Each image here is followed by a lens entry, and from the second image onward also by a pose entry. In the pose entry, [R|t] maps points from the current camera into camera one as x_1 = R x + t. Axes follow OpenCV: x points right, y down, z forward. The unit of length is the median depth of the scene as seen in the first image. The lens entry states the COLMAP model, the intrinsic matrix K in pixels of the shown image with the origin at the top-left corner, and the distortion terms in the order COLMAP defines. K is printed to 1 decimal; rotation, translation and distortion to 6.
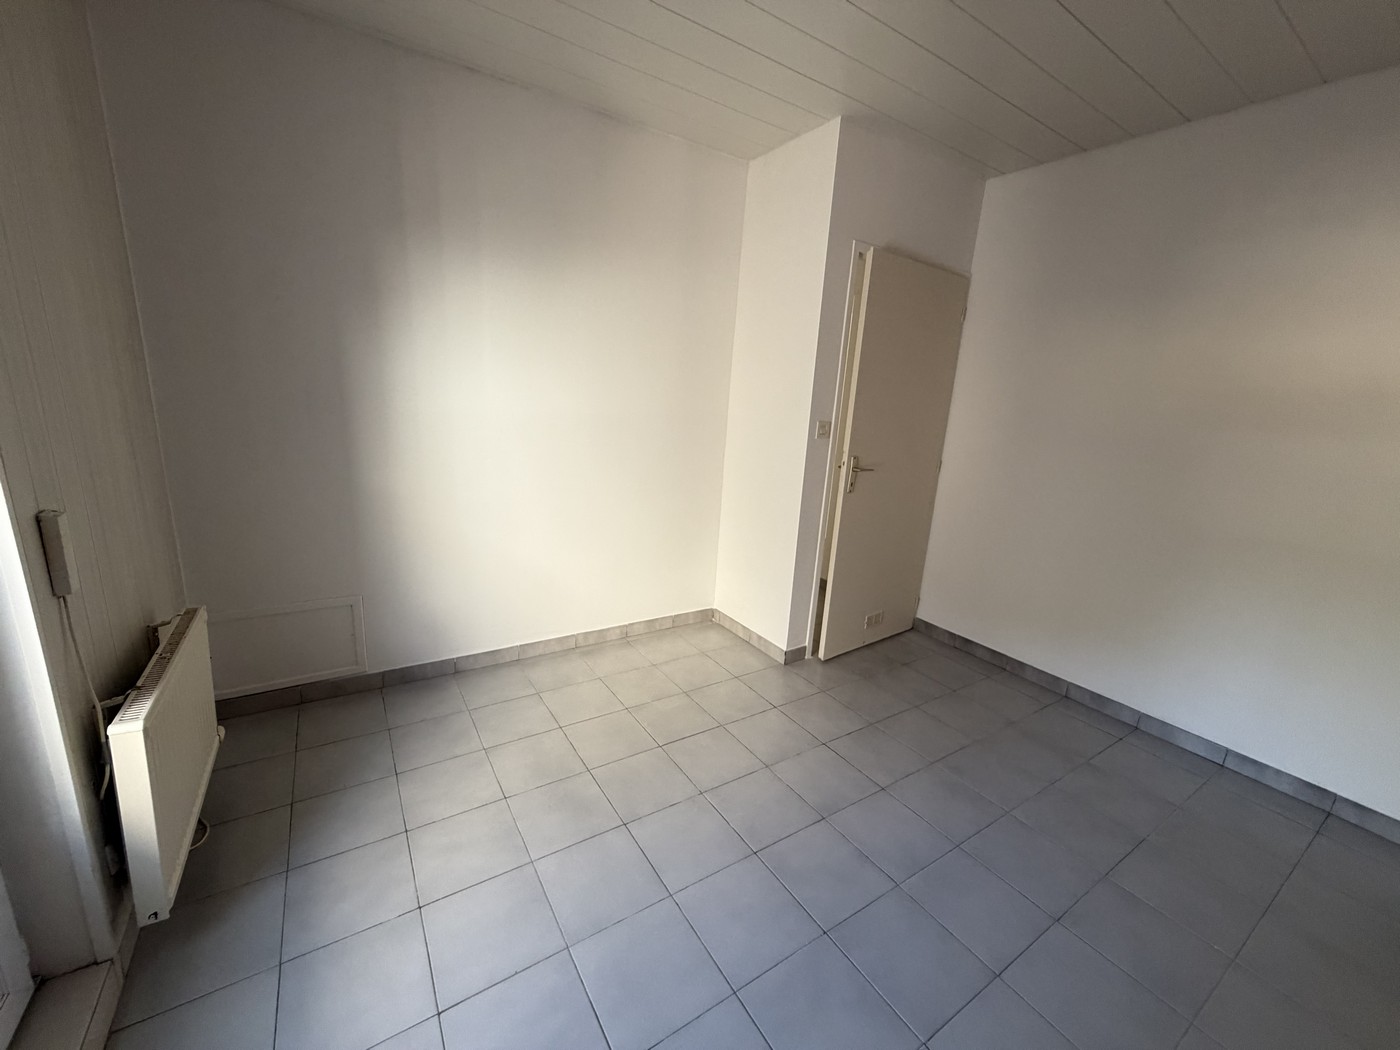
lens RADIAL K [[556.6, 0, 693.5], [0, 556.6, 522.5], [0, 0, 1]] dist [-0.000339, -0.000044]
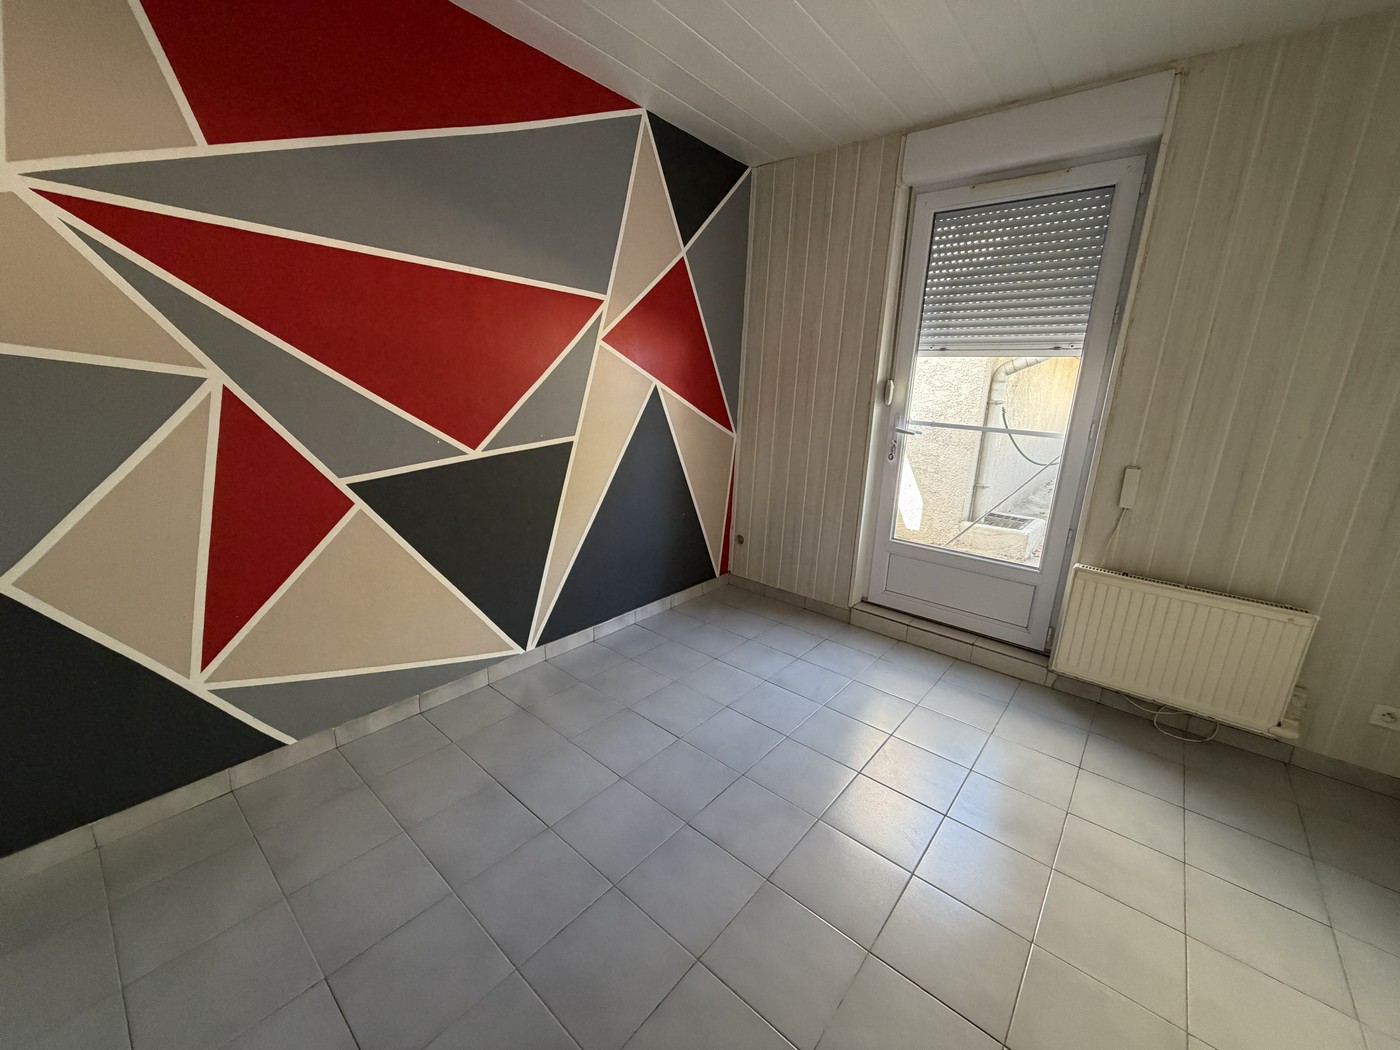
lens RADIAL K [[556.6, 0, 693.5], [0, 556.6, 522.5], [0, 0, 1]] dist [-0.000339, -0.000044]
pose [[-0.951644, -0.011622, -0.306984, 0.420411], [-0.154424, 0.881954, 0.445321, -0.204370], [0.265570, 0.471192, -0.841100, 0.991105]]
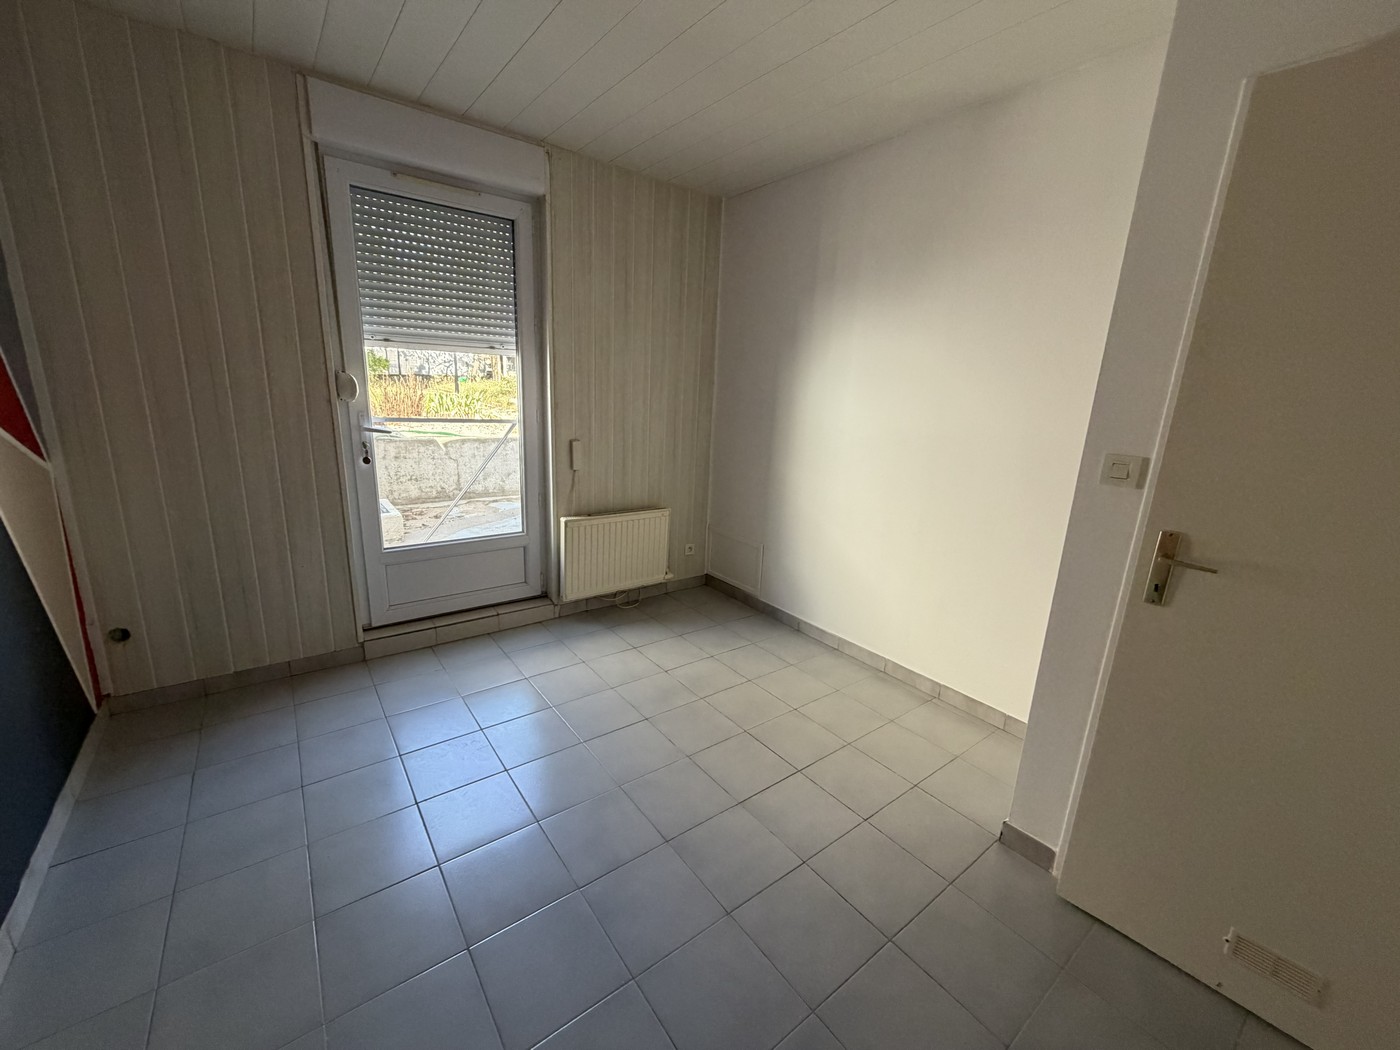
lens RADIAL K [[556.6, 0, 693.5], [0, 556.6, 522.5], [0, 0, 1]] dist [-0.000339, -0.000044]
pose [[0.082537, 0.183228, -0.979600, 0.731763], [-0.273457, 0.949389, 0.154537, -0.088905], [0.958337, 0.255124, 0.128464, 0.548675]]
